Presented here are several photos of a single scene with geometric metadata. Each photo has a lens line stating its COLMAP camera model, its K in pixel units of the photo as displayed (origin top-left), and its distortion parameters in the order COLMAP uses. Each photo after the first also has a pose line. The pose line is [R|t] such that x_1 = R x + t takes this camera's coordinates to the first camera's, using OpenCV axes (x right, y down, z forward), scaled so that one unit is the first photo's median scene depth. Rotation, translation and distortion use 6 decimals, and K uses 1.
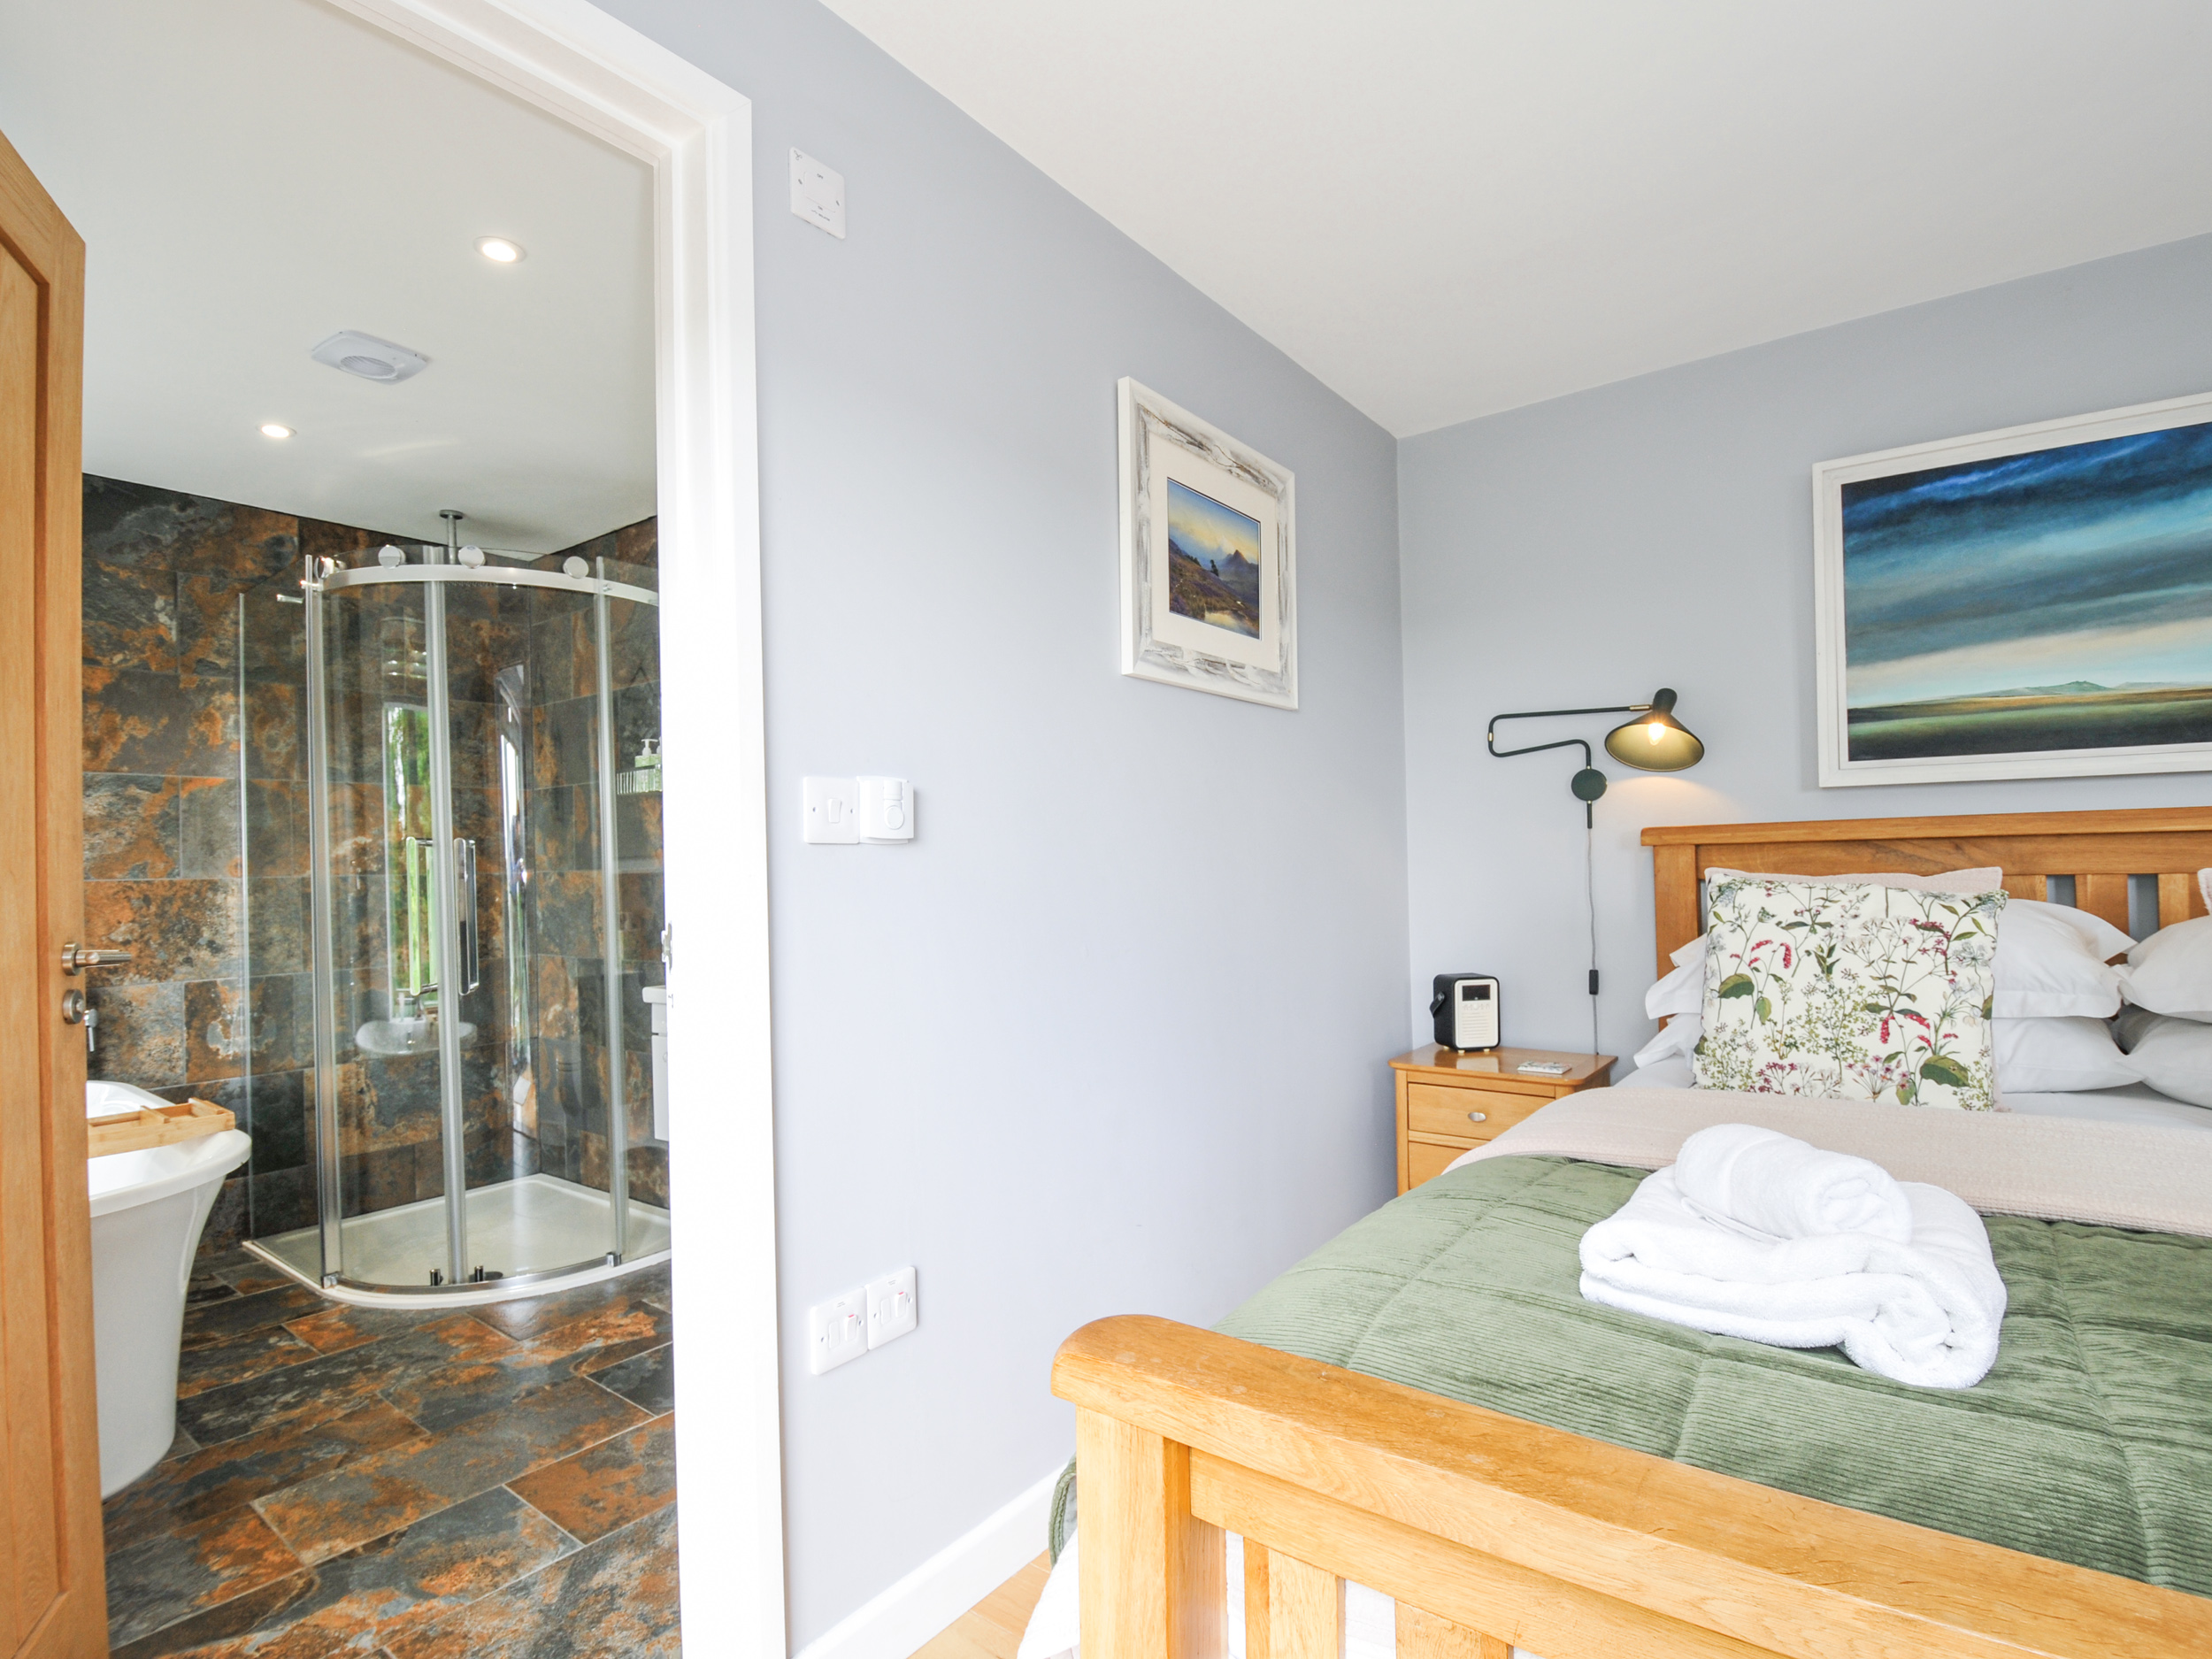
lens RADIAL K [[1072.0, 0, 1116.7], [0, 1072.0, 855.5], [0, 0, 1]] dist [-0.012200, -0.006450]
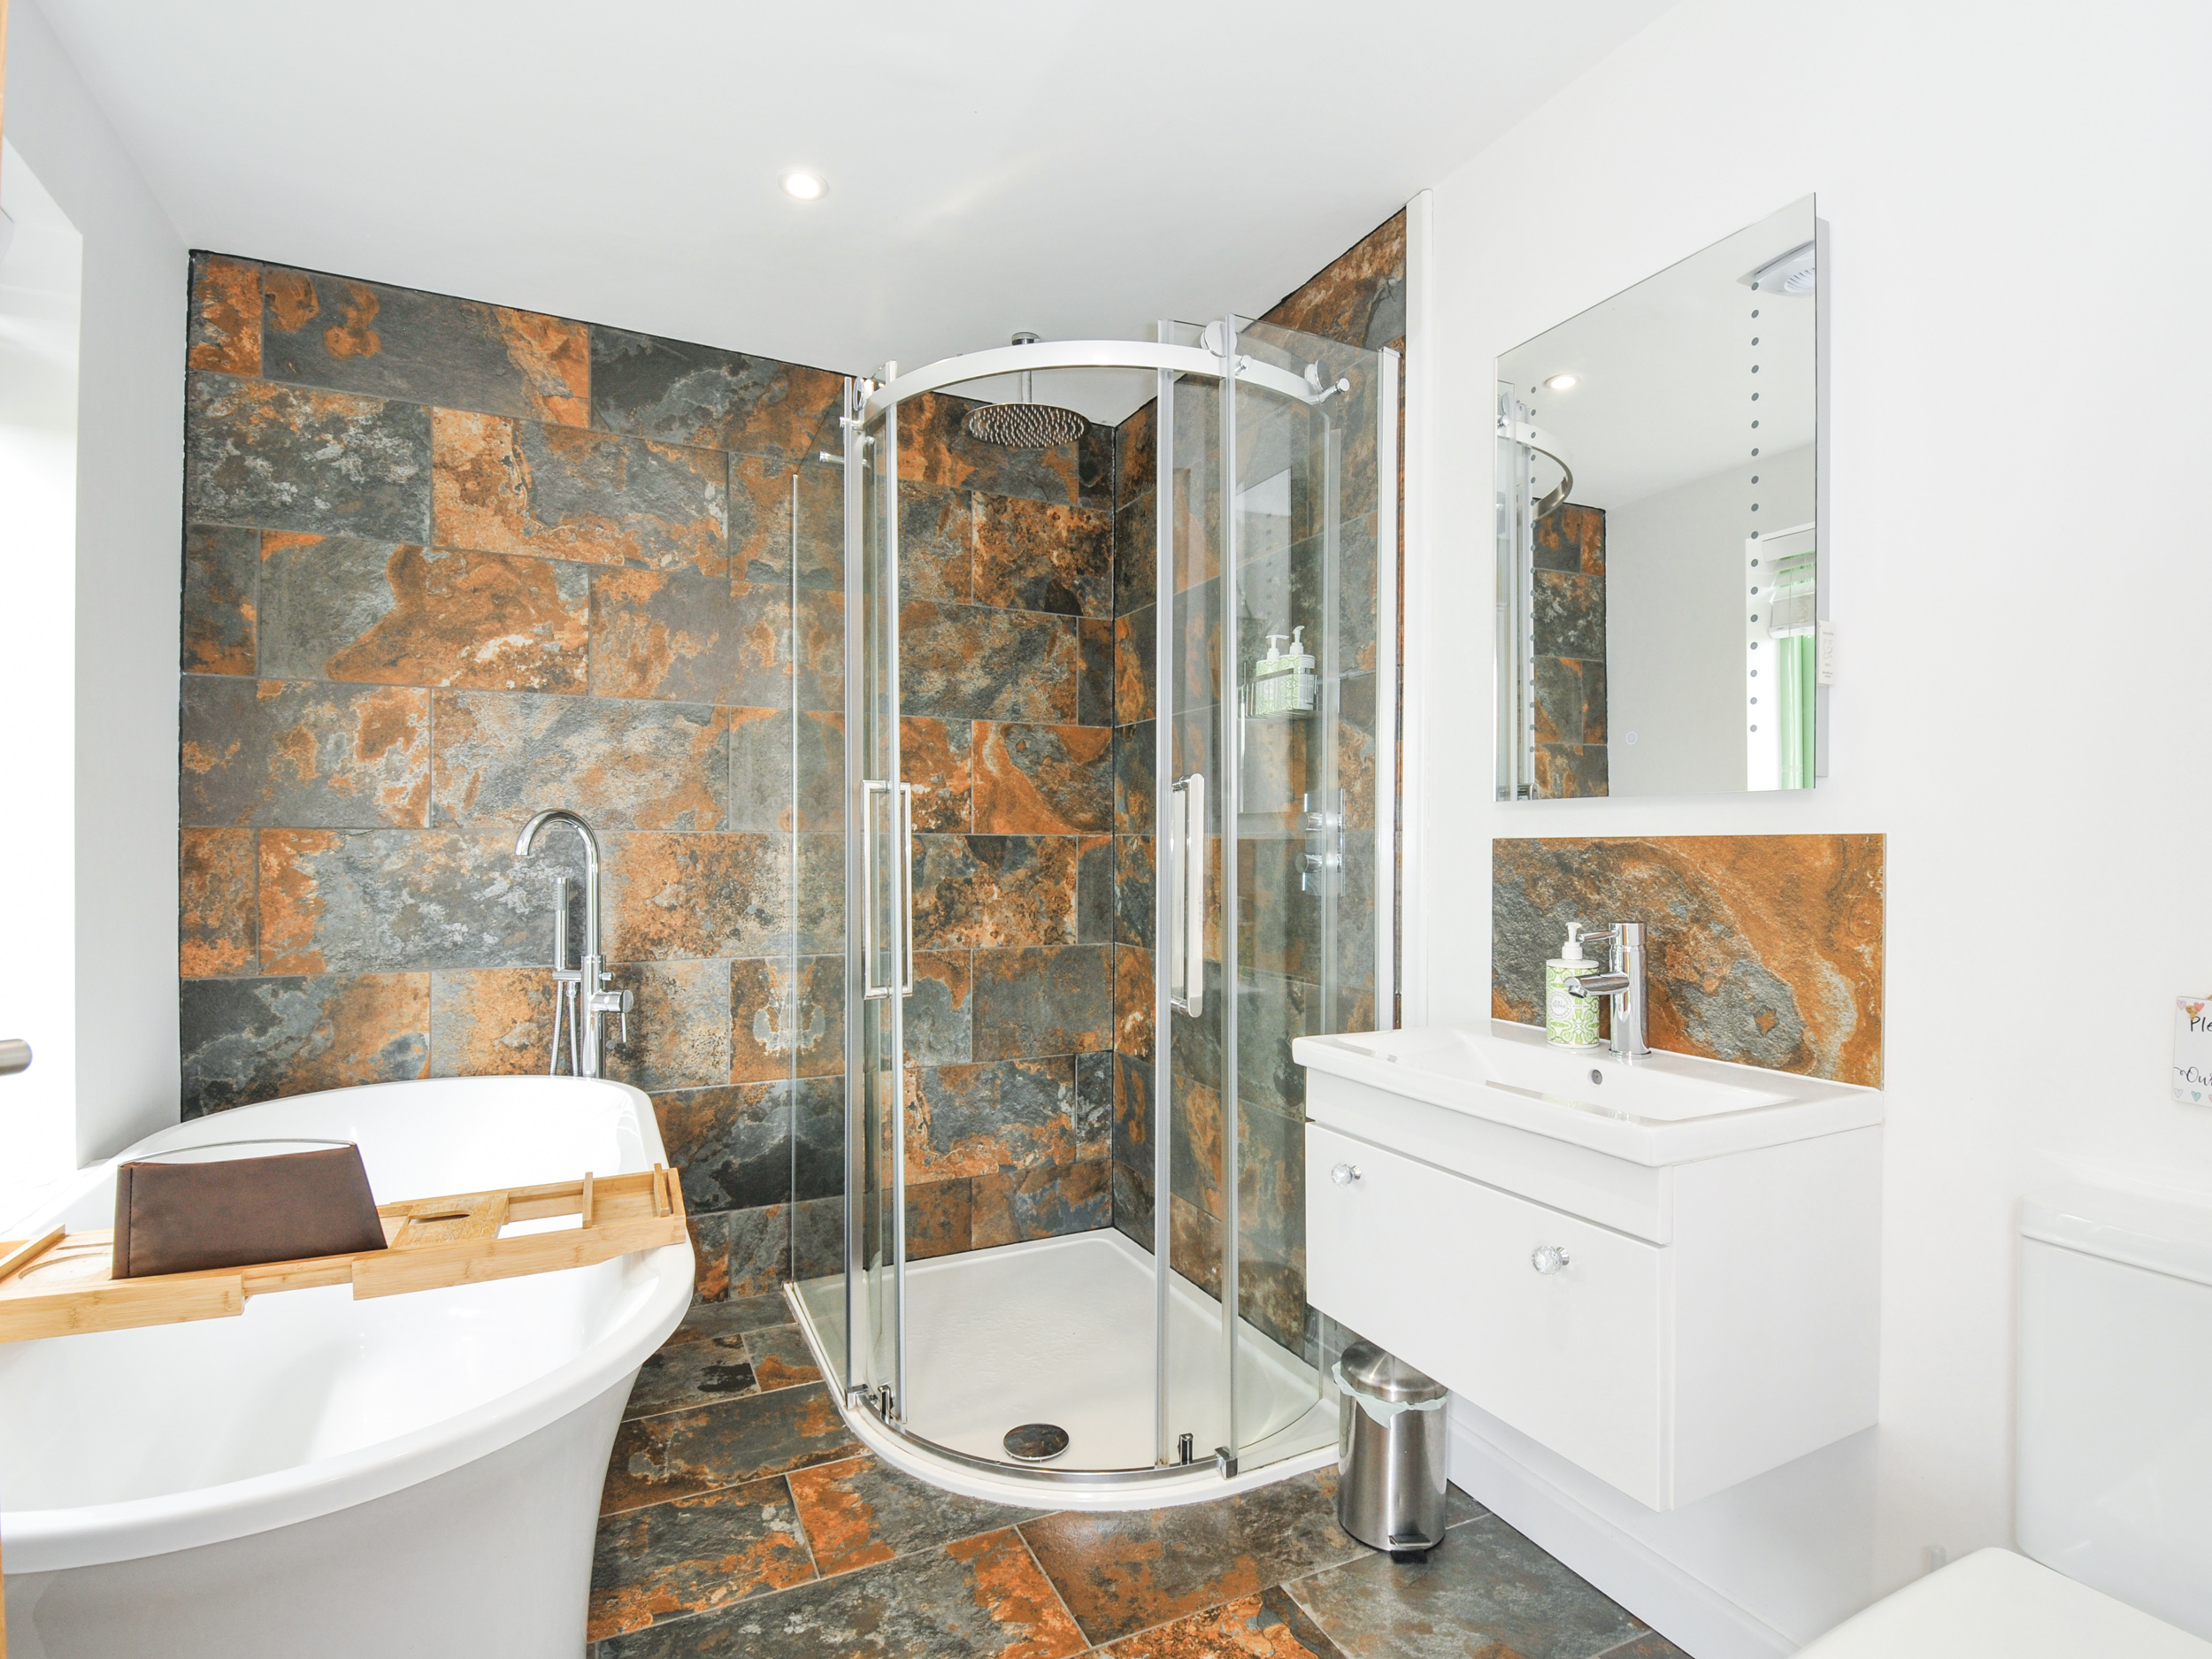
lens RADIAL K [[1072.0, 0, 1108.4], [0, 1072.0, 835.5], [0, 0, 1]] dist [-0.012200, -0.006450]
pose [[0.883894, 0.021027, -0.467215, -0.238729], [-0.018957, 0.999779, 0.009131, 0.011435], [0.467304, 0.000786, 0.884097, 0.401870]]
